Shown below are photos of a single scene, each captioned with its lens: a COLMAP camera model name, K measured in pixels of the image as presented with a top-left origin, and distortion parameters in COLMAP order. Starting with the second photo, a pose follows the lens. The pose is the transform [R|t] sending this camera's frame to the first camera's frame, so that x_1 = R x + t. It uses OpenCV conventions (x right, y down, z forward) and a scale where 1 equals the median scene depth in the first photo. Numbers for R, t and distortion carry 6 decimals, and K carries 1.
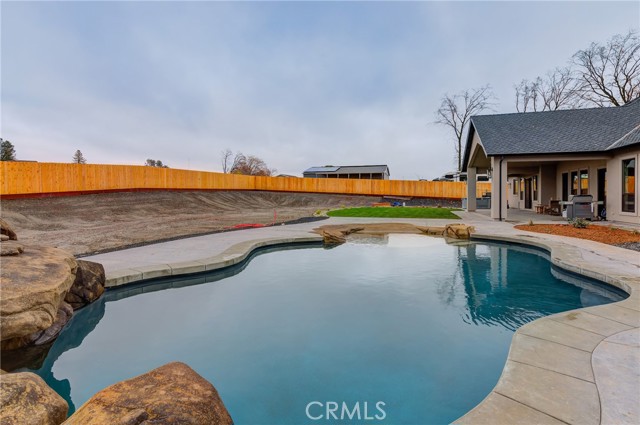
lens RADIAL K [[320.3, 0, 322.2], [0, 320.3, 196.9], [0, 0, 1]] dist [-0.001999, -0.000348]
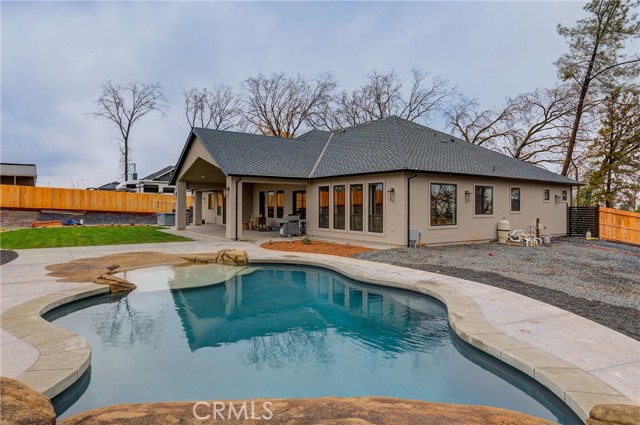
lens RADIAL K [[381.2, 0, 301.2], [0, 381.2, 199.5], [0, 0, 1]] dist [-0.009007, 0.003486]
pose [[0.633696, 0.016449, 0.773408, -0.096830], [-0.003248, 0.999822, -0.018603, -0.013151], [-0.773576, 0.009277, 0.633636, 0.035734]]
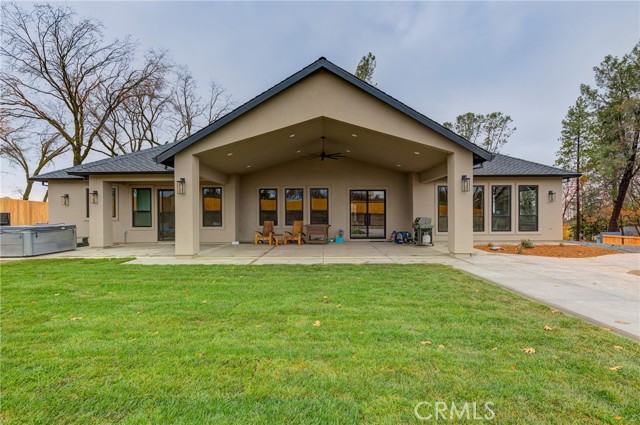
lens RADIAL K [[308.5, 0, 320.4], [0, 308.5, 218.1], [0, 0, 1]] dist [0.000780, -0.000643]
pose [[-0.280653, -0.006321, 0.959788, 0.007433], [0.009351, 0.999913, 0.009320, -0.005814], [-0.959764, 0.011591, -0.280570, 0.606171]]
